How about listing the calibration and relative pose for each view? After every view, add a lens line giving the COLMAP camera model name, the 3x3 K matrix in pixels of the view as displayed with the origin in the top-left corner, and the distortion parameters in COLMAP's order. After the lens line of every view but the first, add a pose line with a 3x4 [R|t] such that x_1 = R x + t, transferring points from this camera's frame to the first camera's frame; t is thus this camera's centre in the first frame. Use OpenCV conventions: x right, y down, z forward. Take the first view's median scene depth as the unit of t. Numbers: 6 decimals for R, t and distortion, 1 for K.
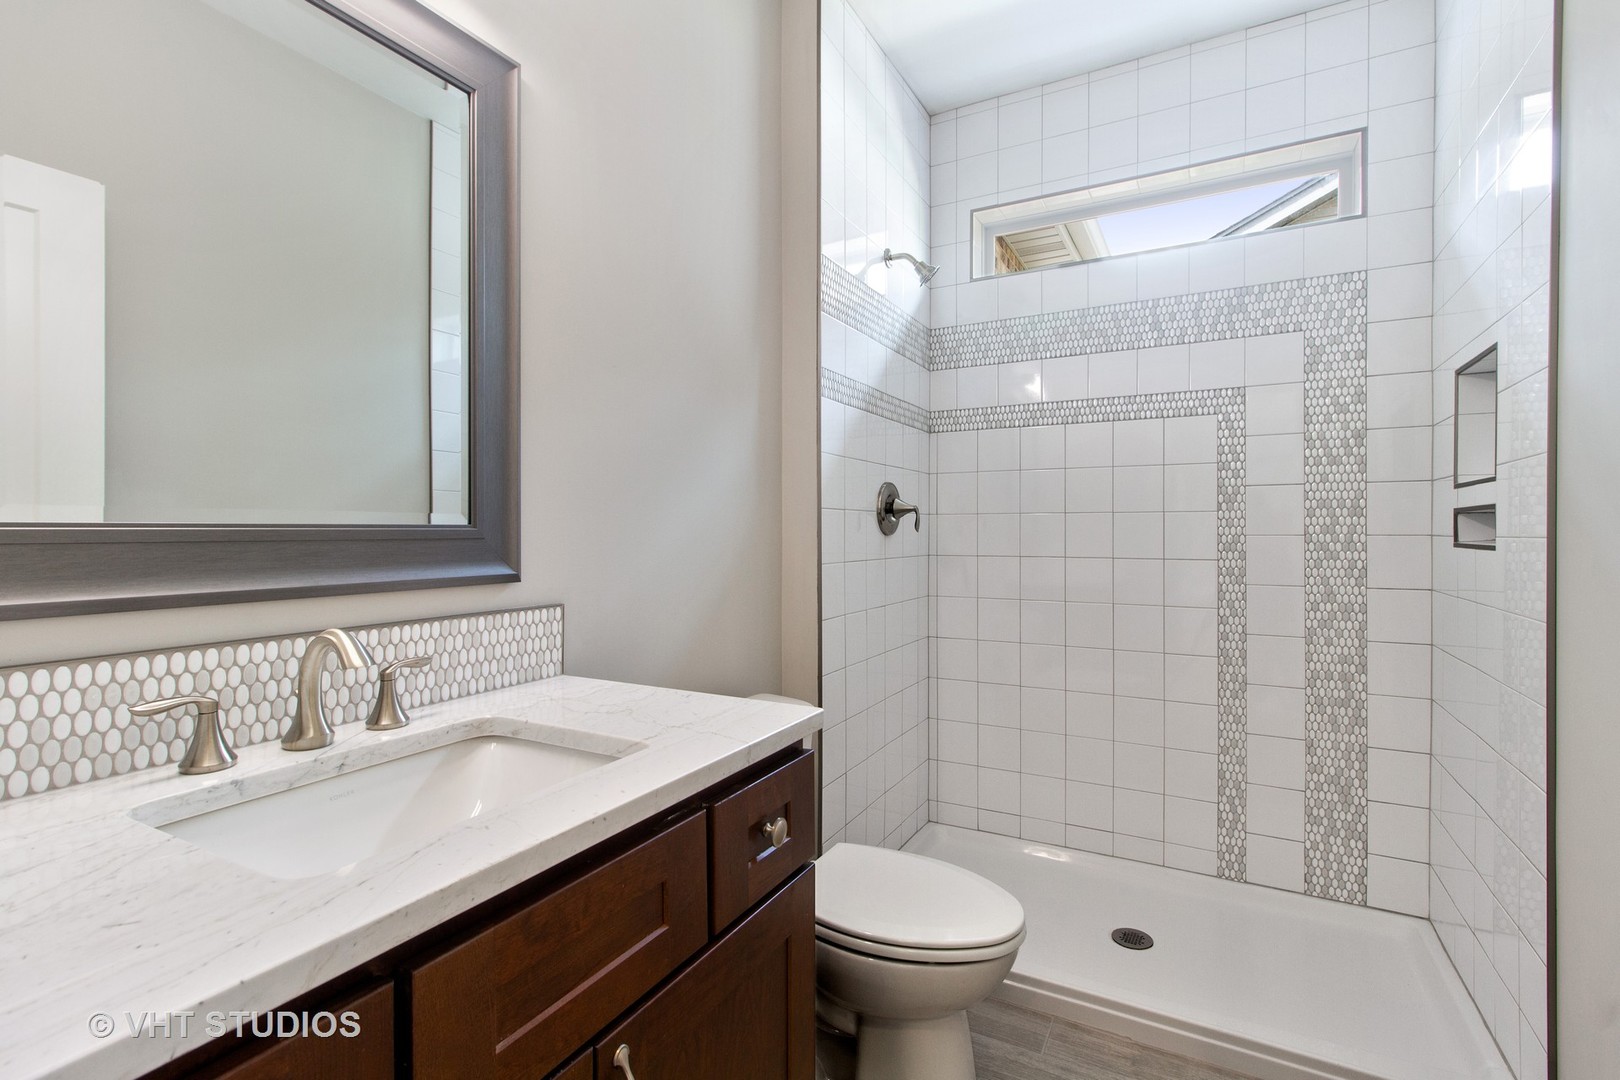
lens RADIAL K [[754.3, 0, 806.4], [0, 754.3, 534.4], [0, 0, 1]] dist [0.001360, 0.000341]
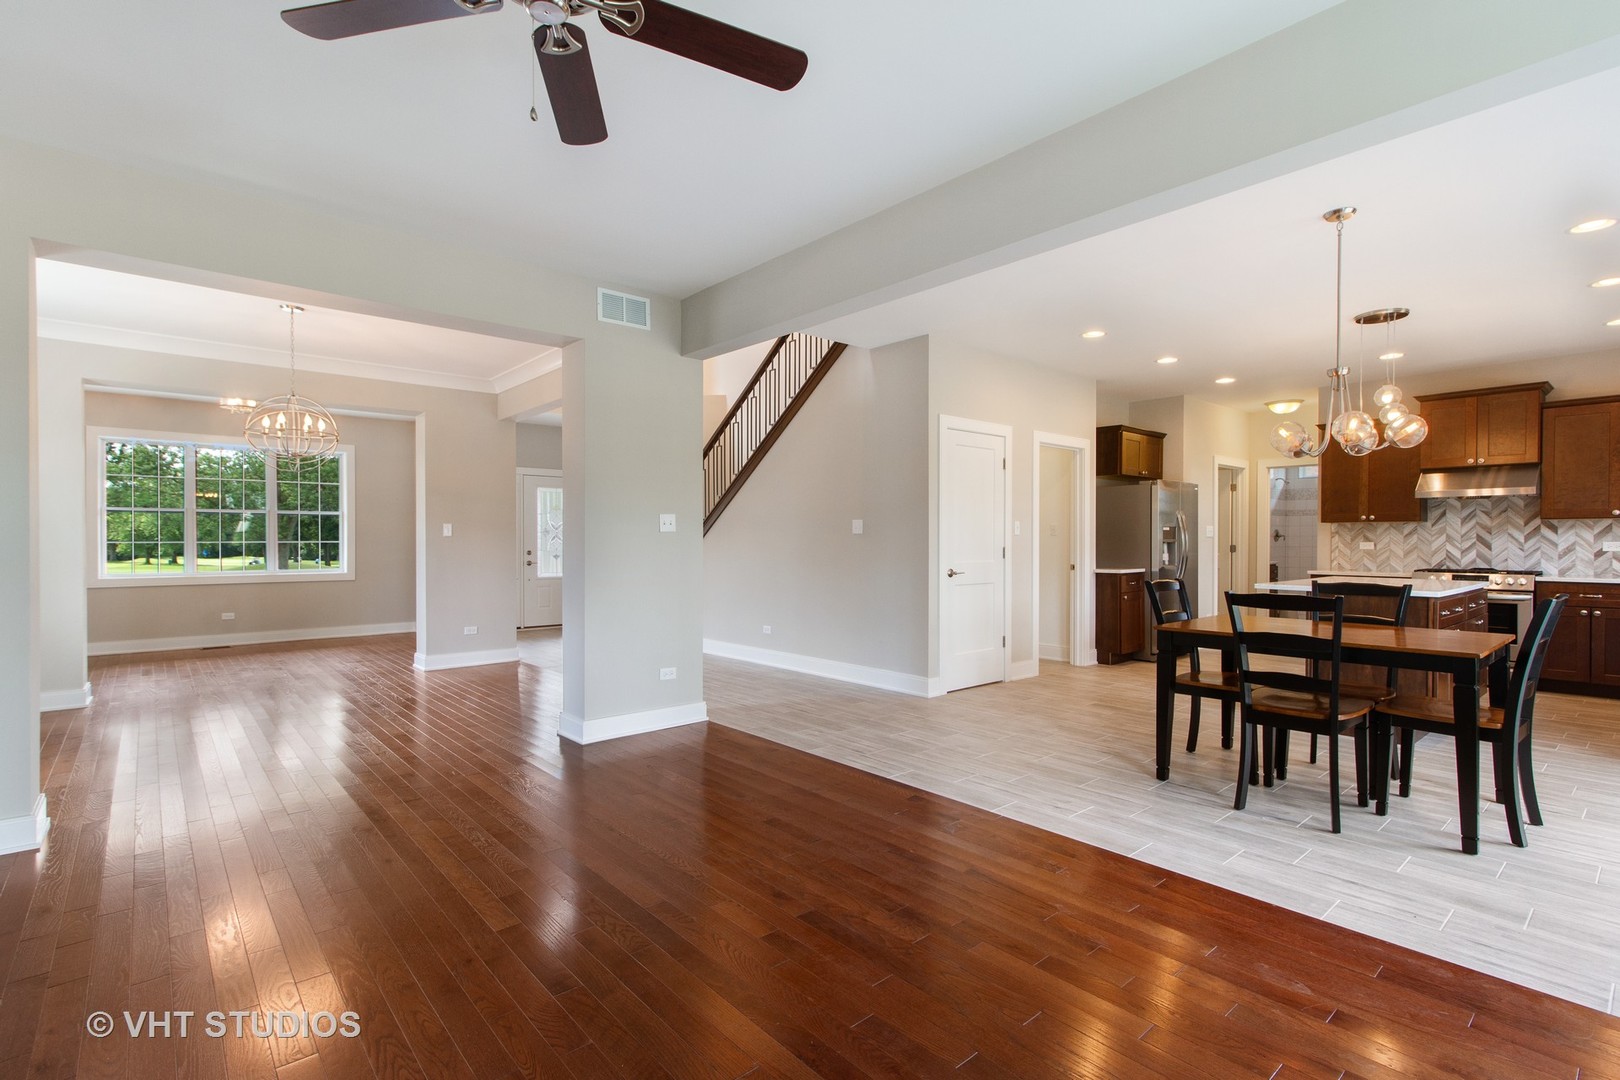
lens RADIAL K [[754.3, 0, 812.7], [0, 754.3, 548.6], [0, 0, 1]] dist [0.001360, 0.000341]
pose [[0.930693, 0.007969, -0.365714, -0.839697], [-0.004262, 0.999931, 0.010942, 0.009472], [0.365776, -0.008625, 0.930663, -4.325440]]
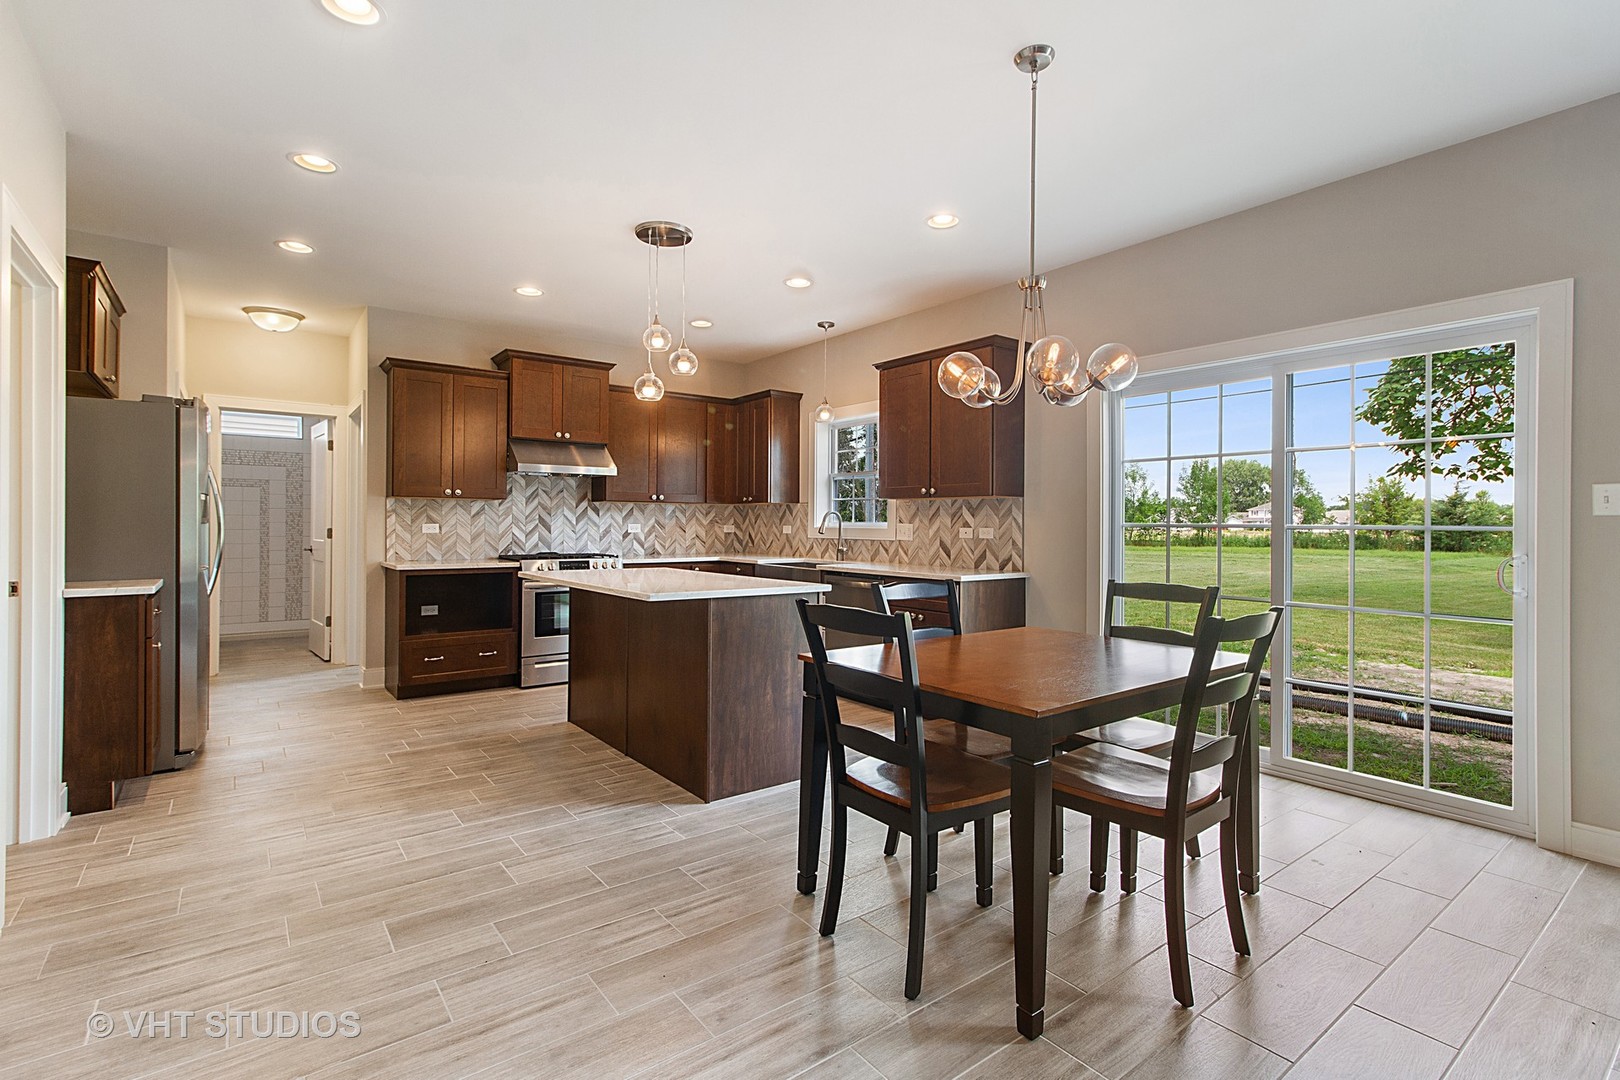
lens RADIAL K [[754.3, 0, 811.0], [0, 754.3, 525.6], [0, 0, 1]] dist [0.001360, 0.000341]
pose [[0.417154, 0.003758, 0.908828, -1.523376], [-0.003660, 0.999990, -0.002455, 0.013826], [-0.908828, -0.002302, 0.417164, -2.697700]]
